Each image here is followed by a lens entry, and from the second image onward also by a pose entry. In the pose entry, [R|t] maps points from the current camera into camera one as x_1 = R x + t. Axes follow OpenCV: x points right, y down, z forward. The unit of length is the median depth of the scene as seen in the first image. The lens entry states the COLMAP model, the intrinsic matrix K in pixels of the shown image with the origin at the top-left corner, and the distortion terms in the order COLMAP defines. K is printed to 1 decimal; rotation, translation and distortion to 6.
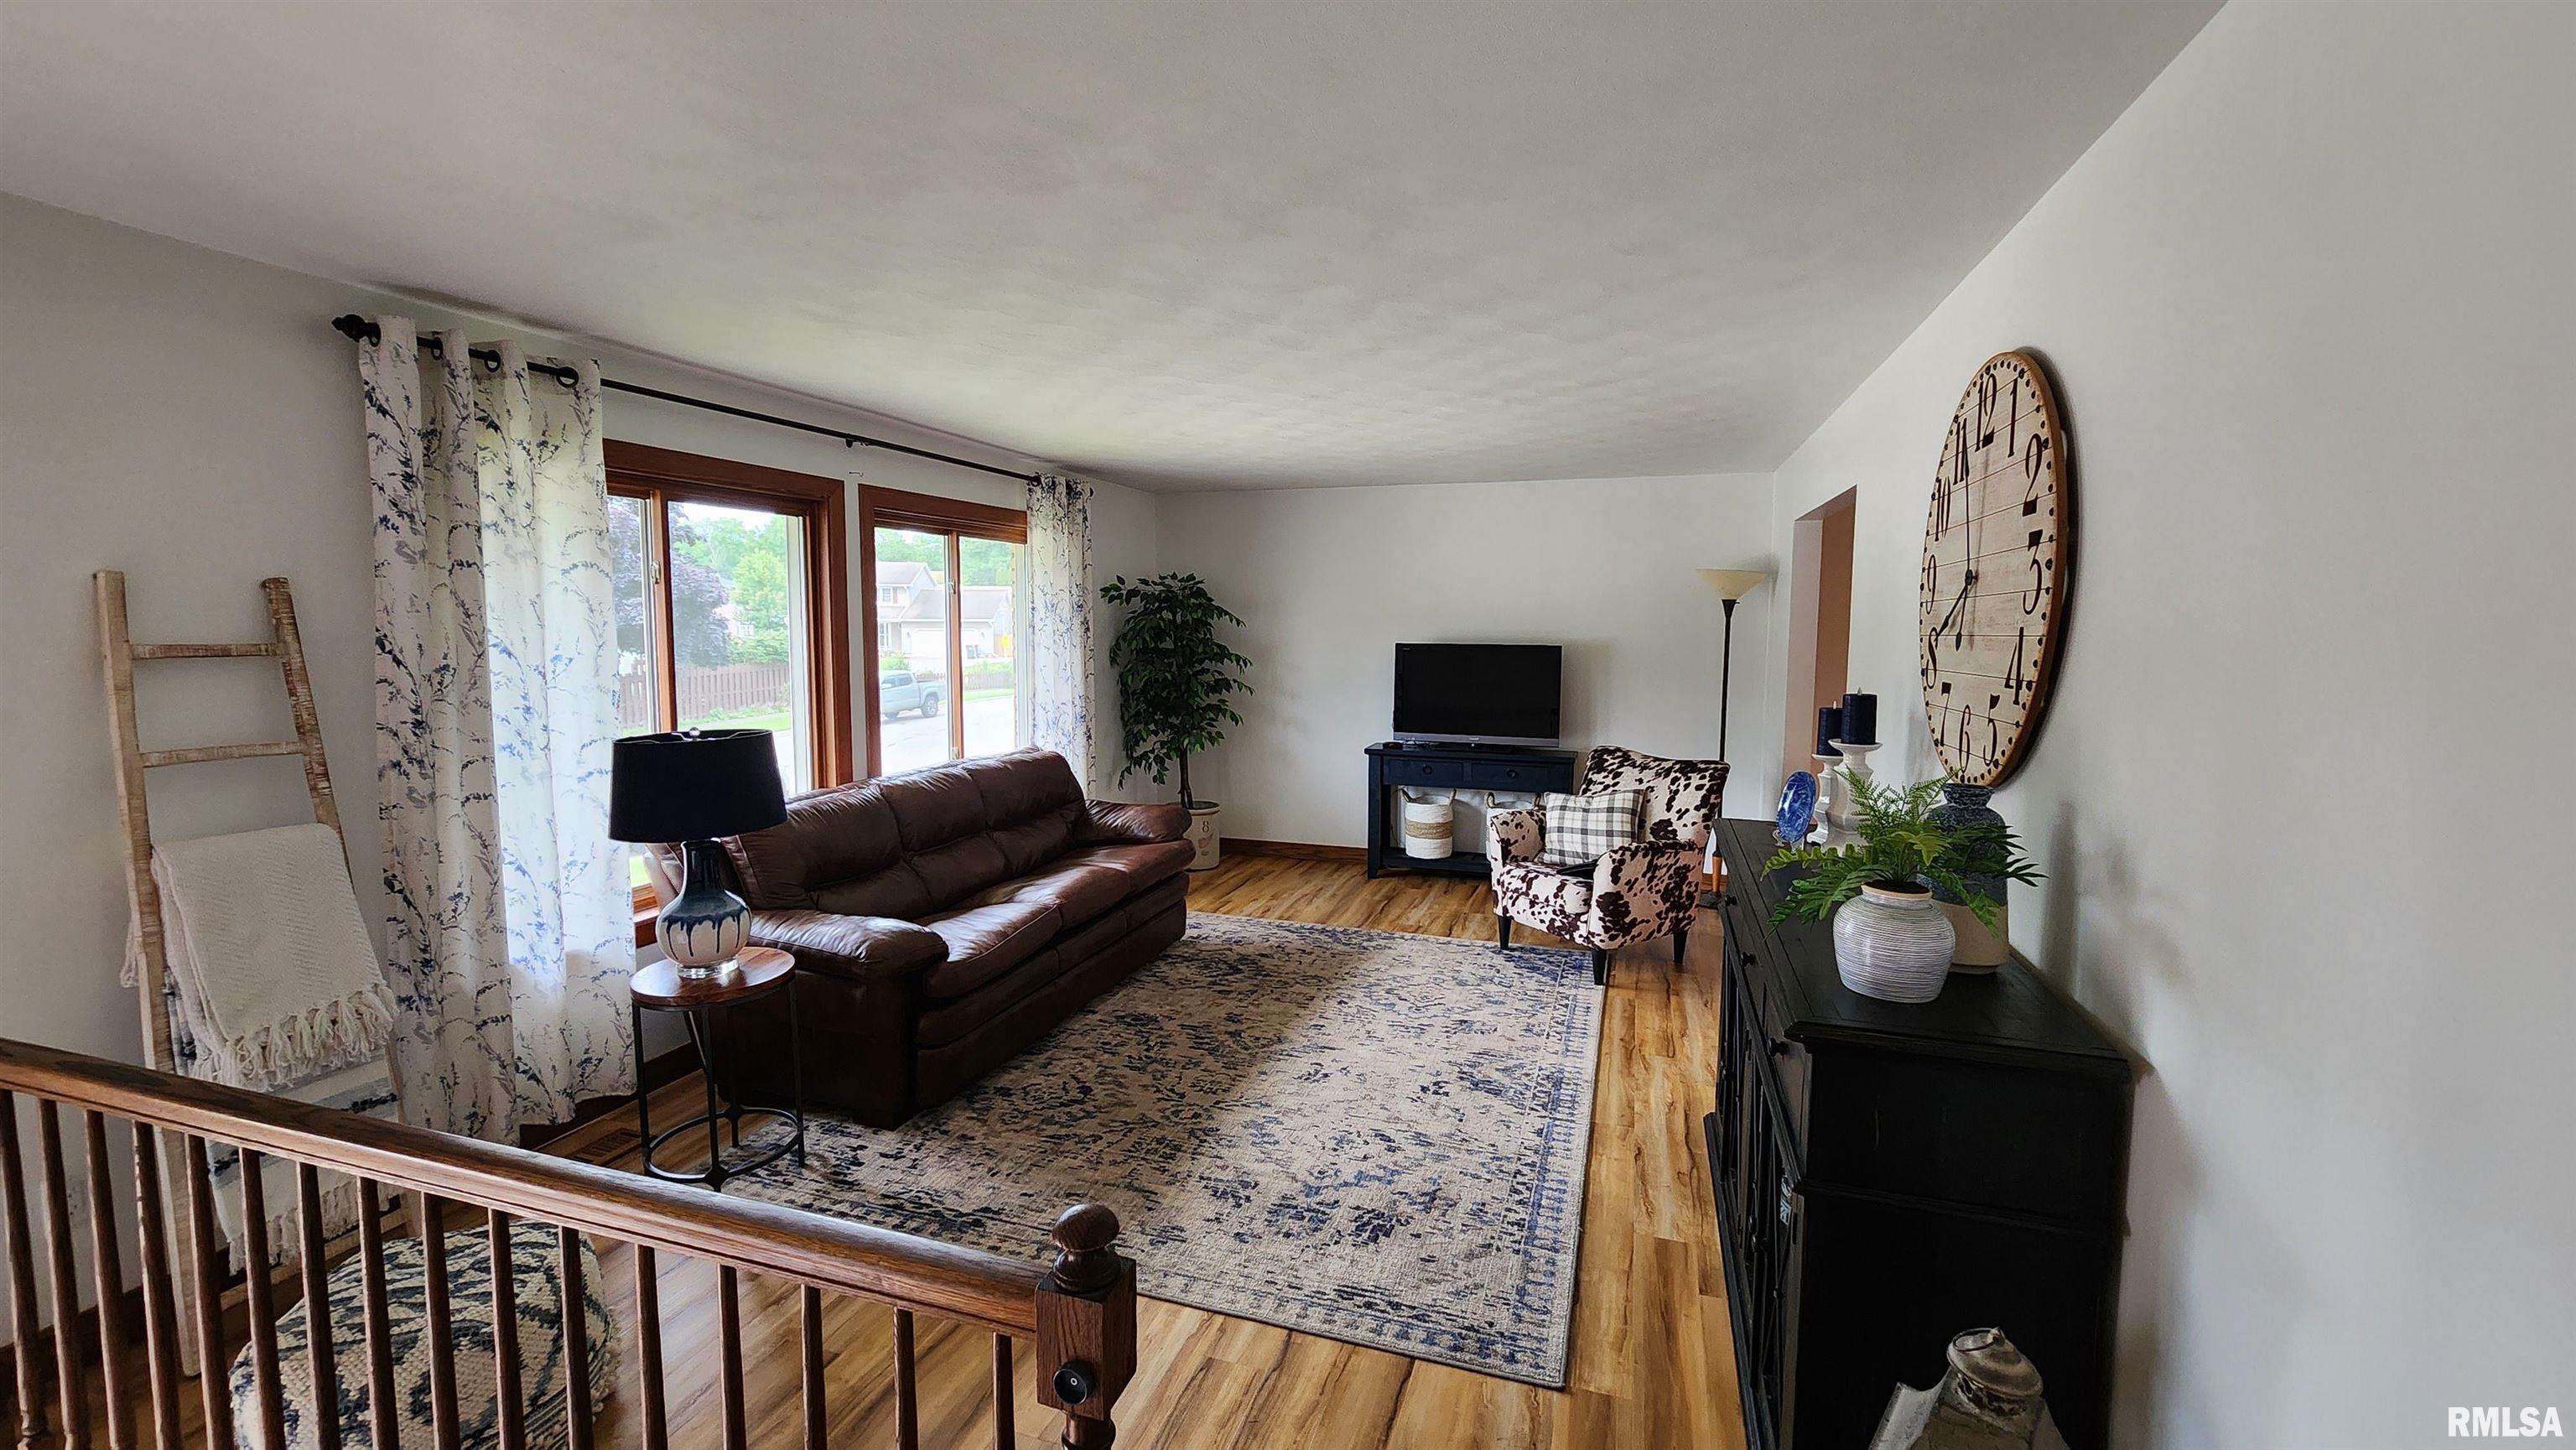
lens RADIAL K [[1057.4, 0, 1292.6], [0, 1057.4, 718.2], [0, 0, 1]] dist [0.000730, -0.000545]
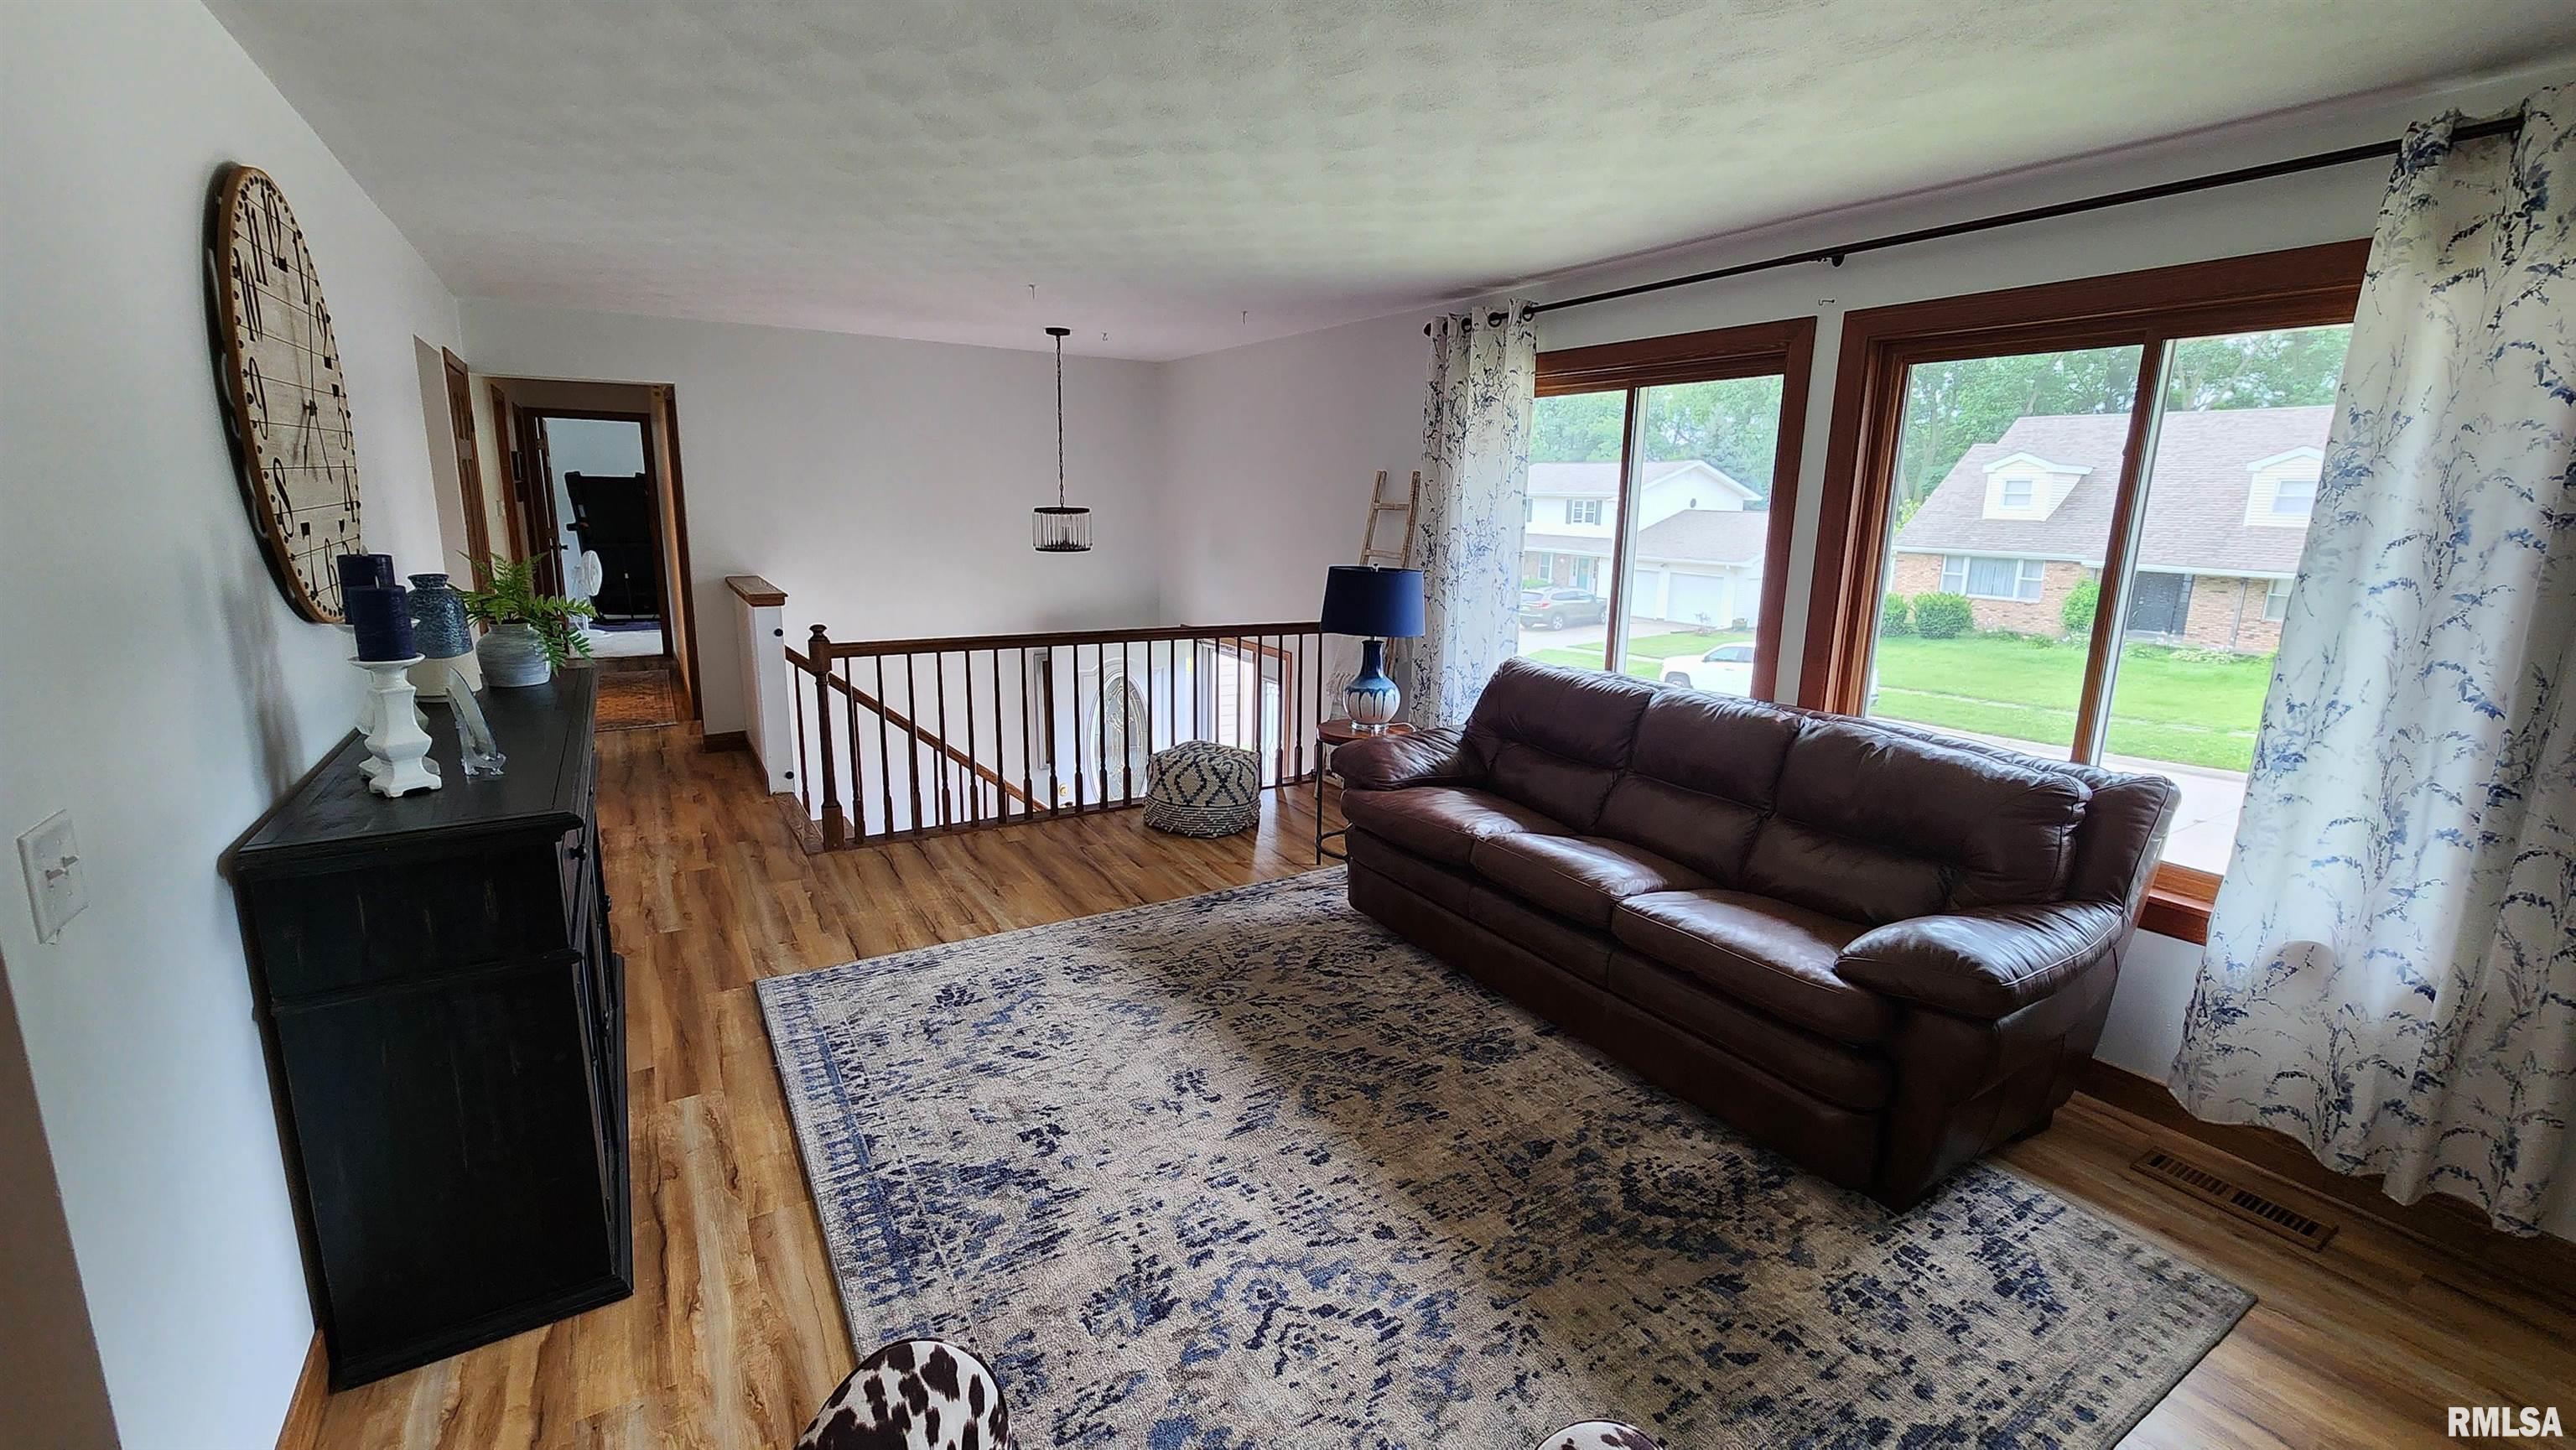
lens RADIAL K [[1057.4, 0, 1293.1], [0, 1057.4, 709.9], [0, 0, 1]] dist [0.000730, -0.000545]
pose [[-0.640176, 0.134605, -0.756344, 0.530526], [-0.099151, 0.961819, 0.255095, -0.128925], [0.761803, 0.238298, -0.602387, 1.491265]]
